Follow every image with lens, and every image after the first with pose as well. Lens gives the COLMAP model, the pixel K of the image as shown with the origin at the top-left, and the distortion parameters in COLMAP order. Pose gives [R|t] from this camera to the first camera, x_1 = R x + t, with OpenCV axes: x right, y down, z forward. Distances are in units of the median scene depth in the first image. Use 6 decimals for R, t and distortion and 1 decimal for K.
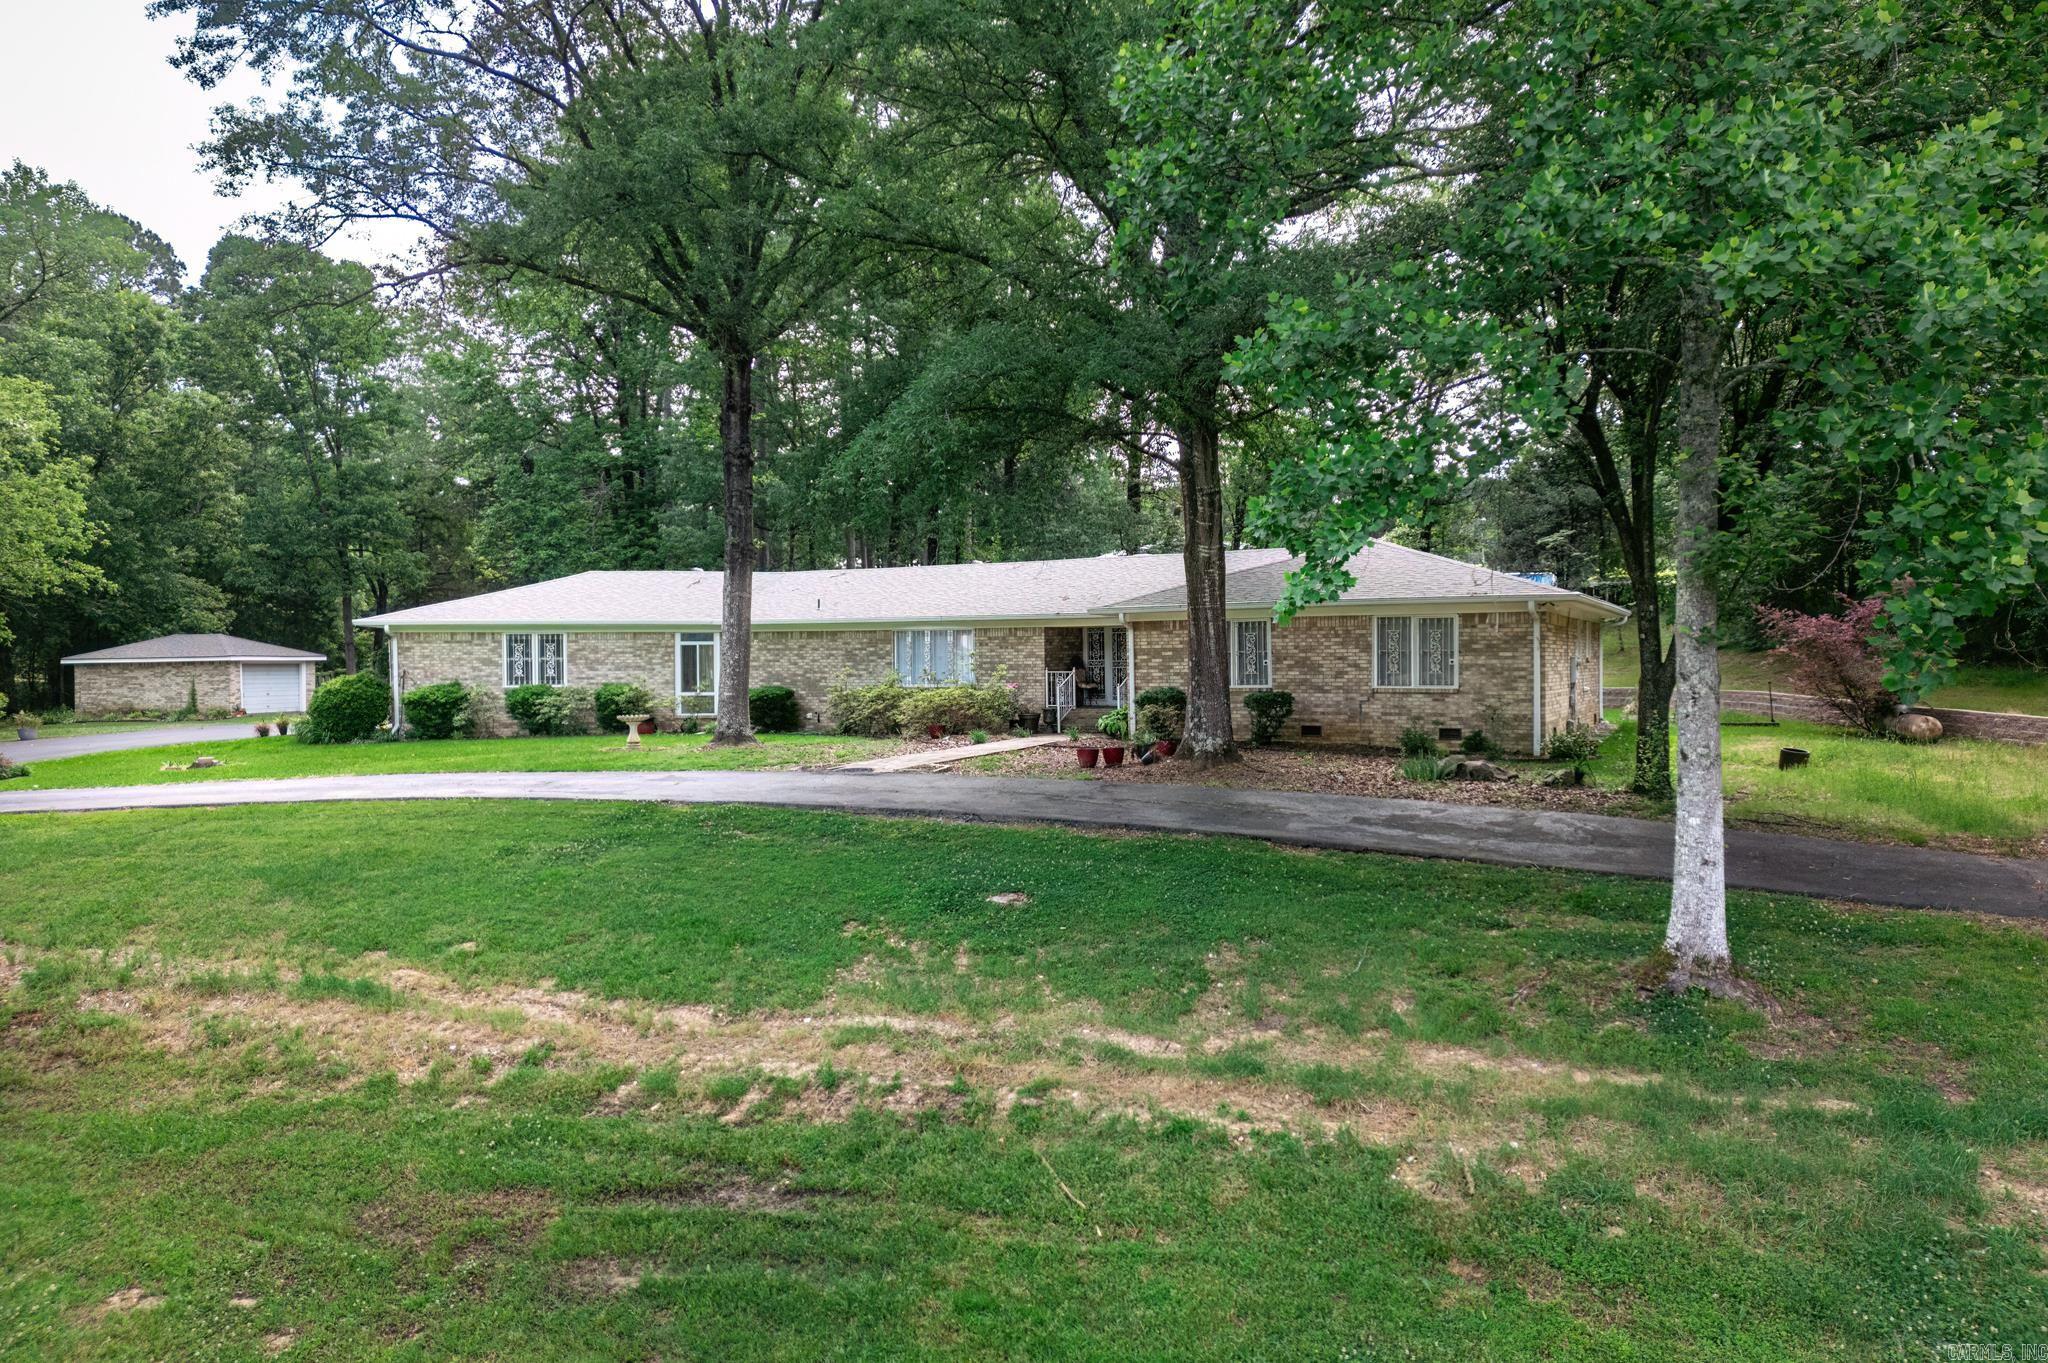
lens RADIAL K [[1458.4, 0, 1025.0], [0, 1458.4, 680.5], [0, 0, 1]] dist [0.043369, -0.007636]
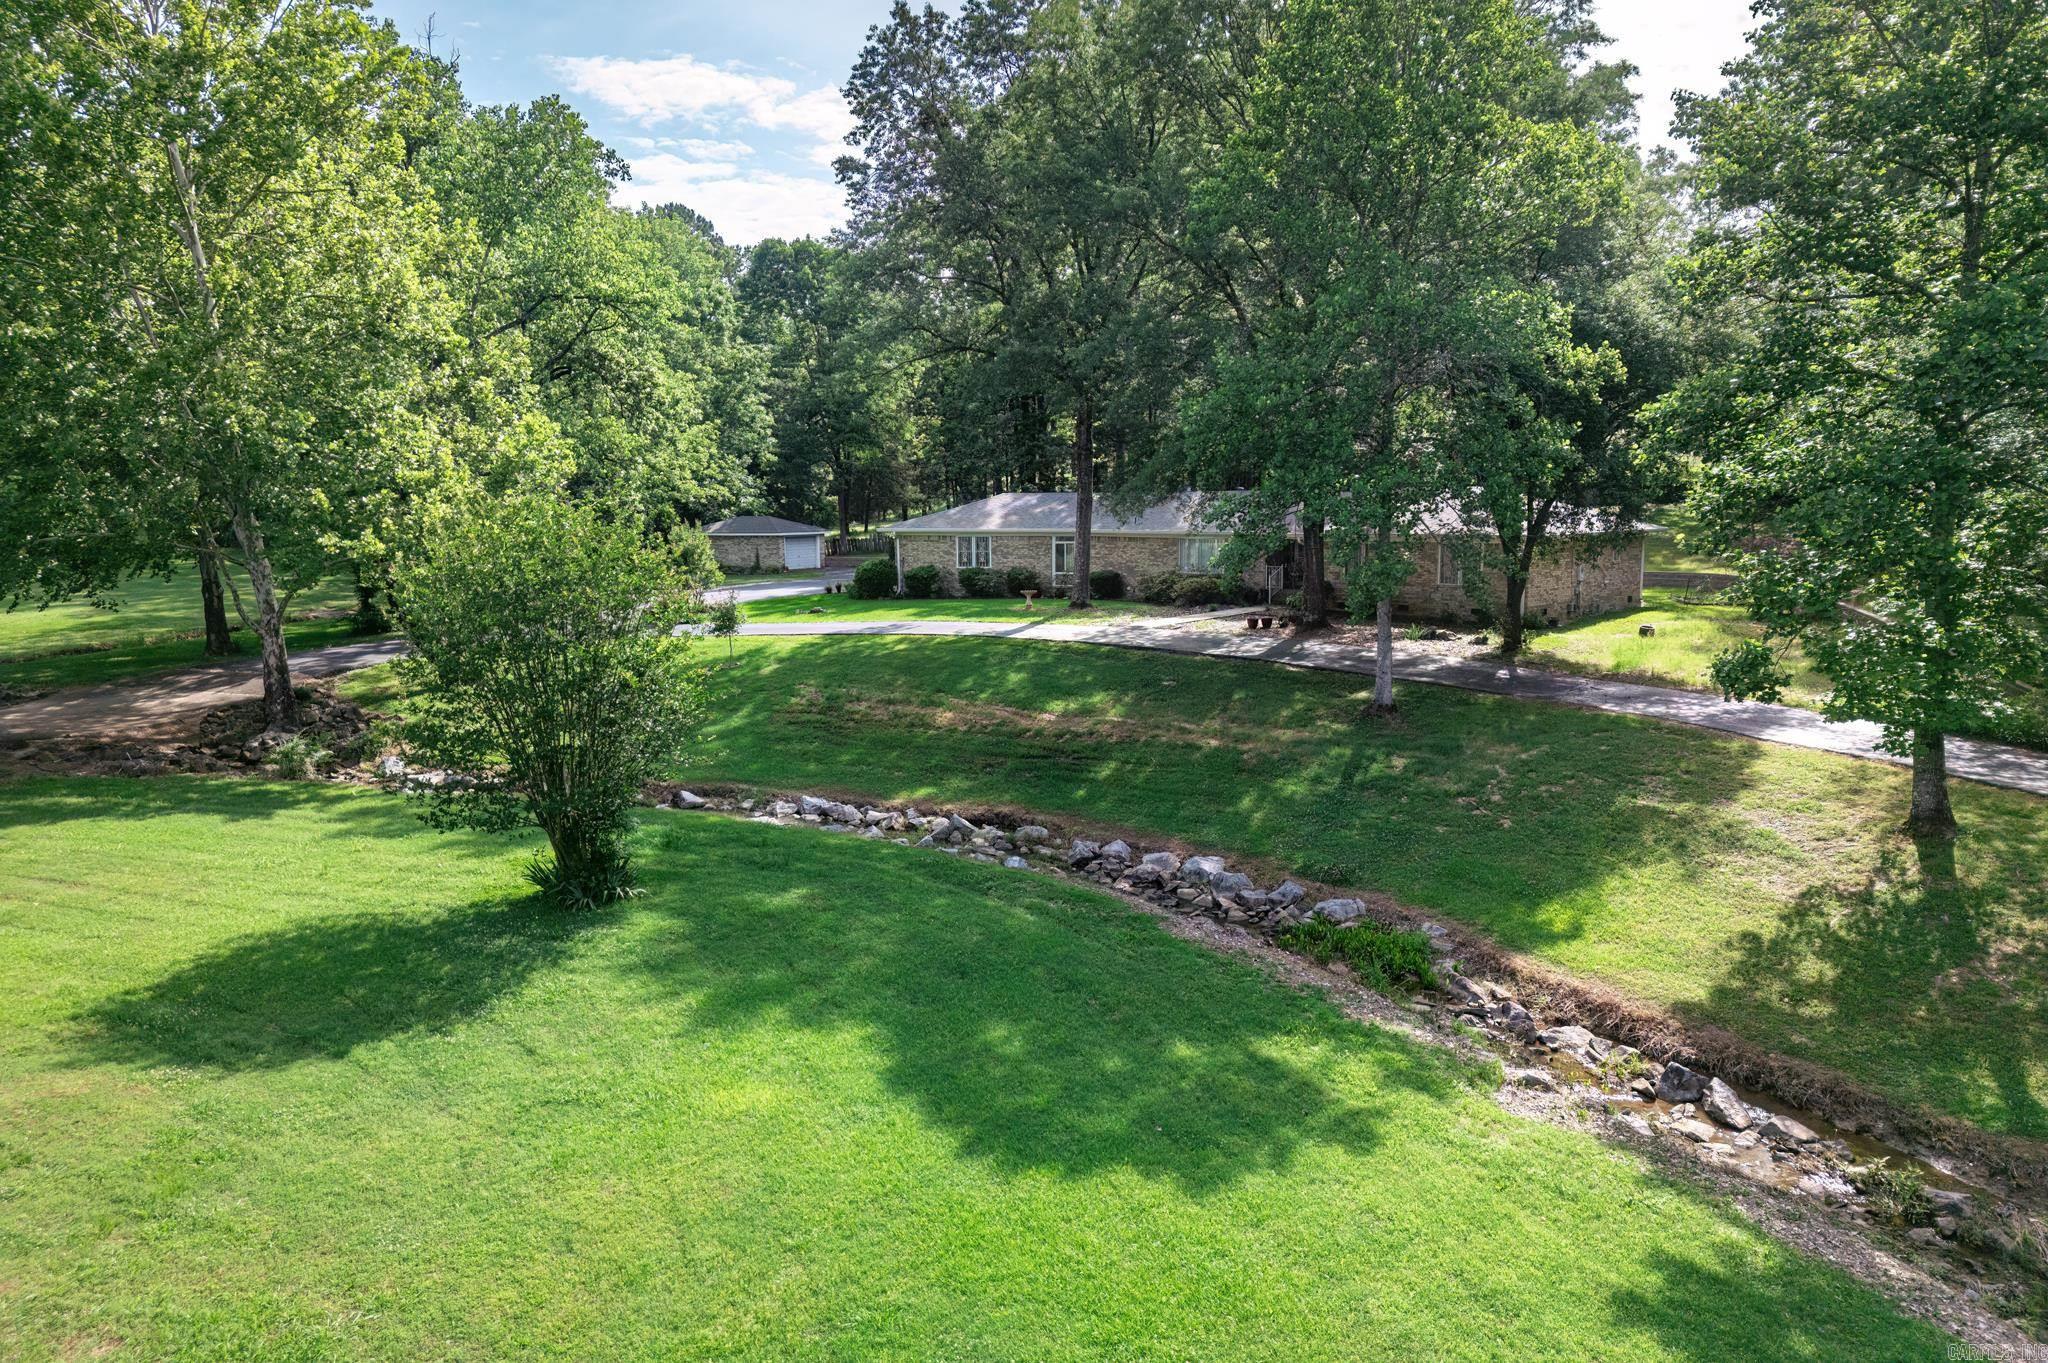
lens RADIAL K [[1458.4, 0, 1024.1], [0, 1458.4, 680.7], [0, 0, 1]] dist [0.043369, -0.007636]
pose [[0.965873, 0.035102, -0.256628, 0.168026], [-0.004945, 0.993093, 0.117226, -0.065144], [0.258970, -0.111956, 0.959375, -0.645910]]
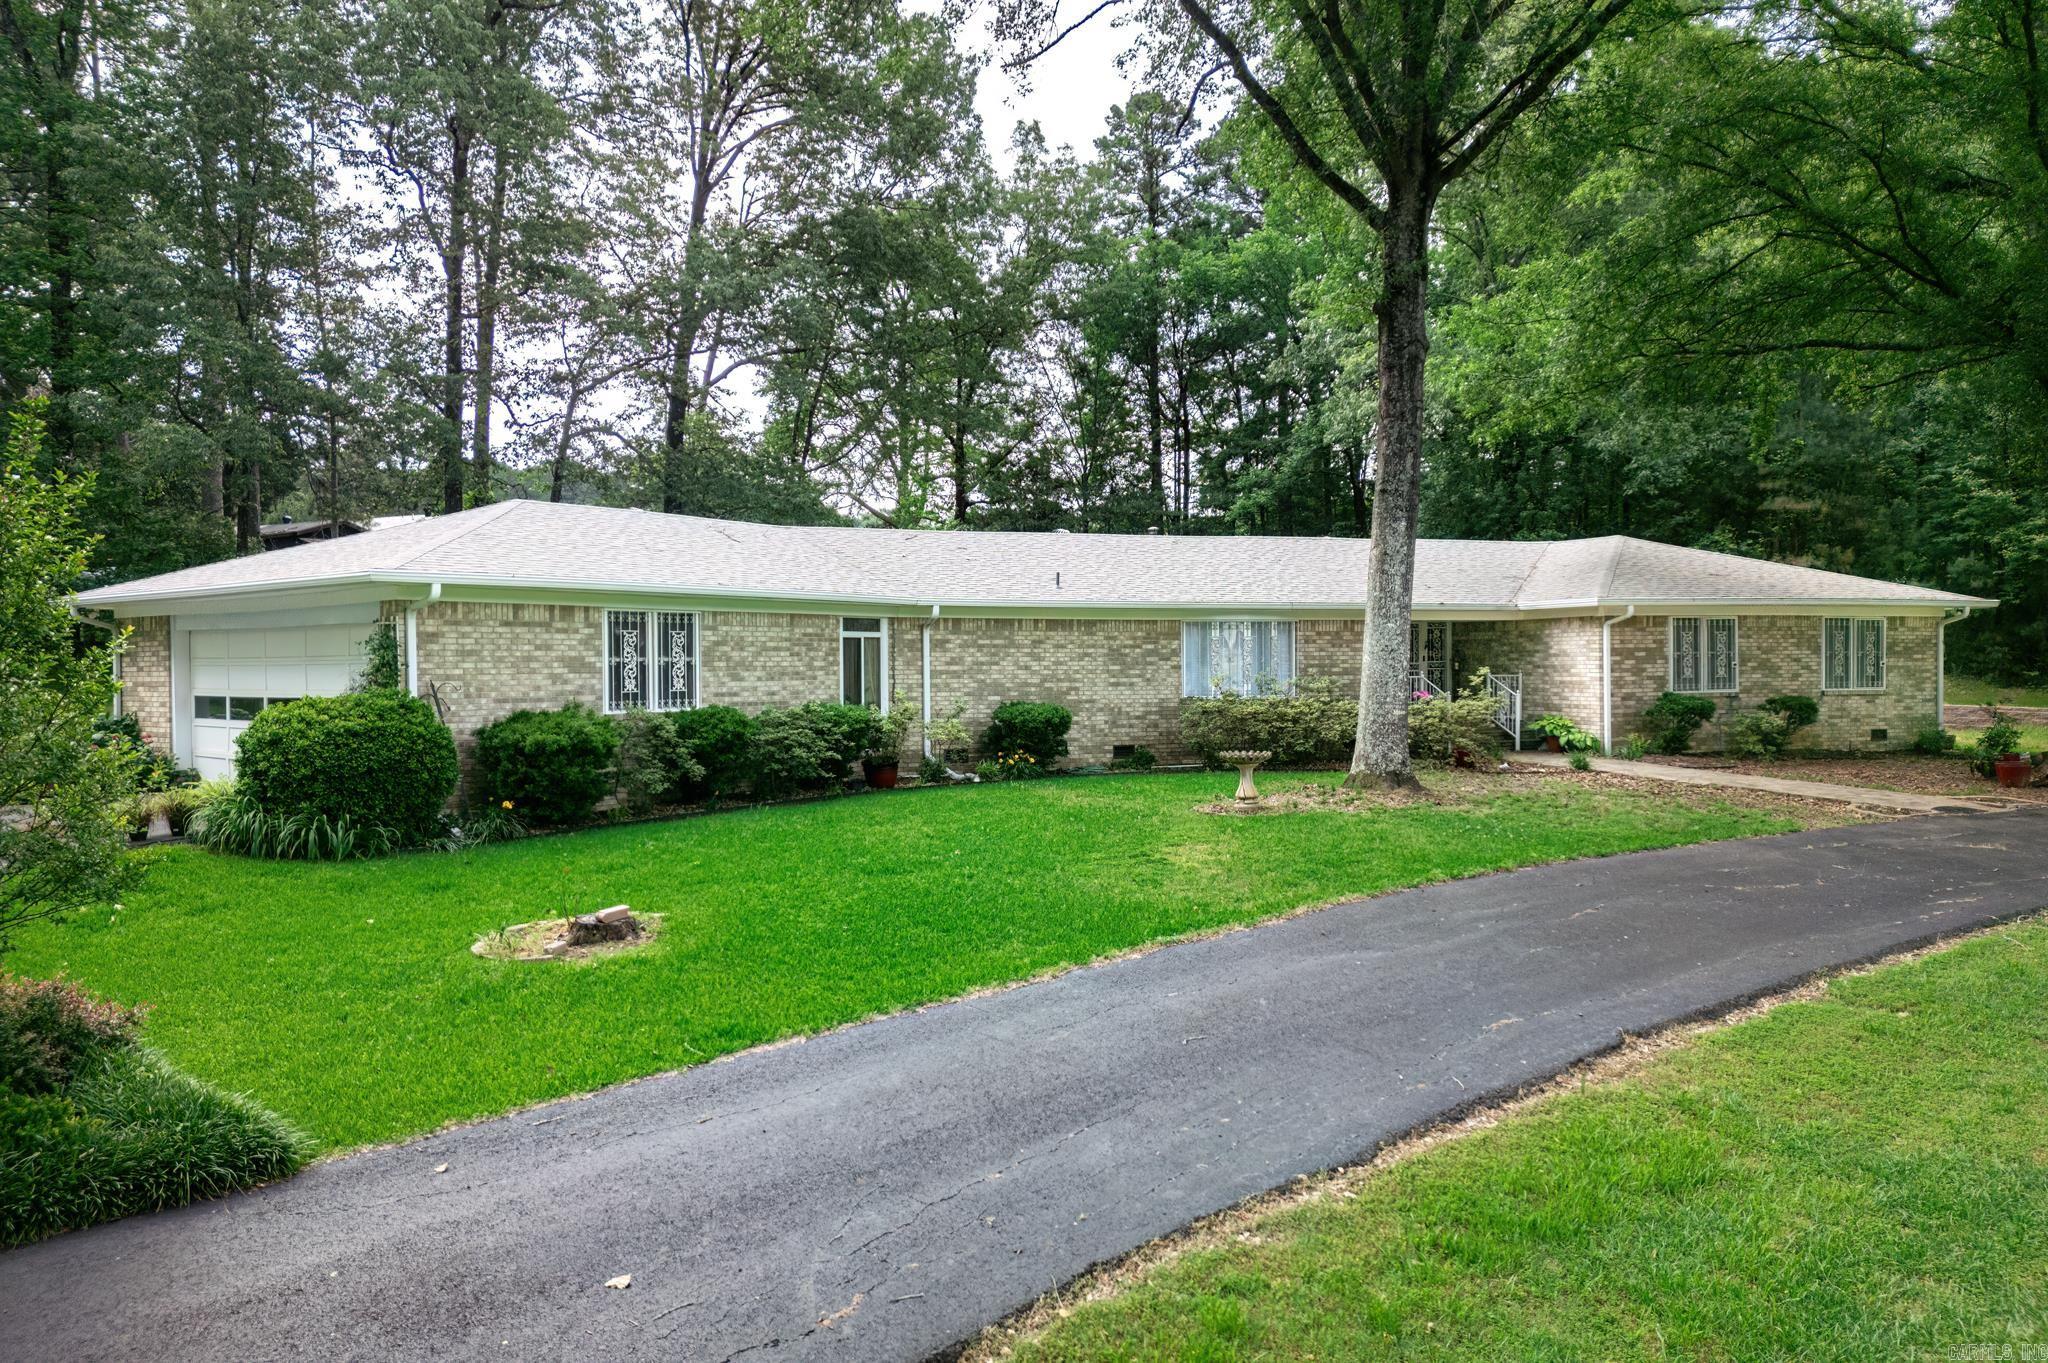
lens RADIAL K [[1458.4, 0, 1041.2], [0, 1458.4, 679.6], [0, 0, 1]] dist [0.043369, -0.007636]
pose [[0.675478, -0.006858, 0.737348, -0.631682], [0.011136, 0.999938, -0.000901, -0.005347], [-0.737296, 0.008820, 0.675512, 0.541794]]
